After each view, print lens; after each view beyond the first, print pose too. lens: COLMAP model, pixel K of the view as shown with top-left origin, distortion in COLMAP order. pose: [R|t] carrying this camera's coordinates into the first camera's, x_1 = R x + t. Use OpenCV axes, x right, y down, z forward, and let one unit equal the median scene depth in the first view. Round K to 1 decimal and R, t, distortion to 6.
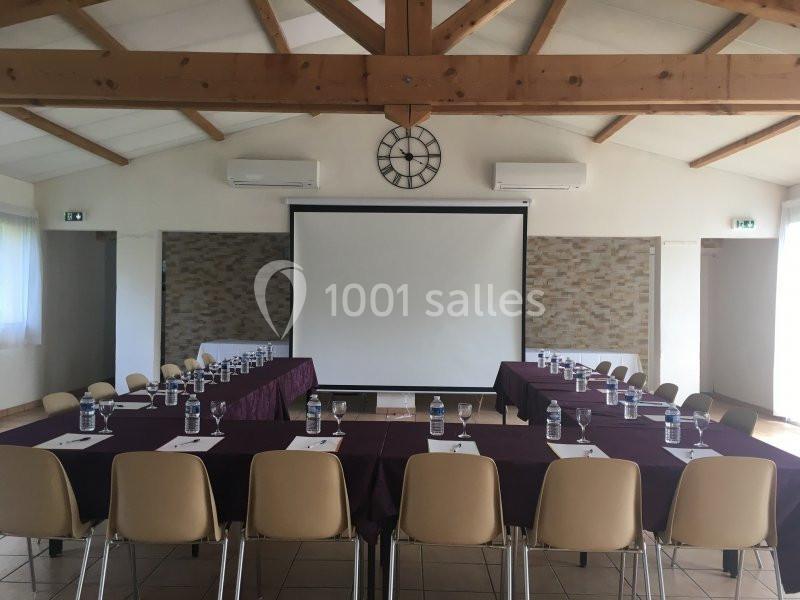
lens RADIAL K [[689.0, 0, 400.0], [0, 689.0, 300.0], [0, 0, 1]] dist [0.065957, -0.006363]
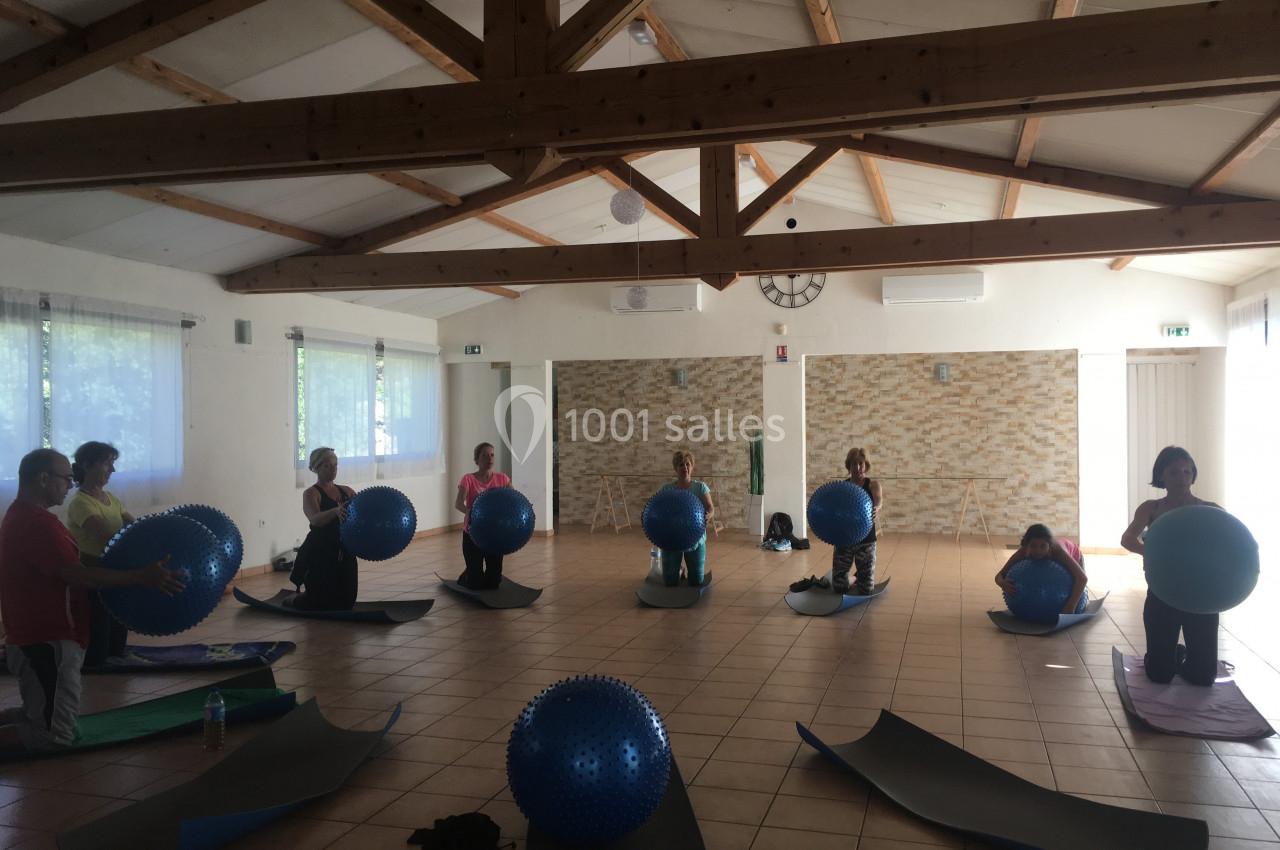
lens RADIAL K [[1085.9, 0, 640.0], [0, 1085.9, 425.0], [0, 0, 1]] dist [0.121593, 0.000151]
pose [[0.963959, -0.016051, -0.265566, 0.173338], [0.015735, 0.999871, -0.003317, 0.001597], [0.265585, -0.000981, 0.964087, -0.425292]]
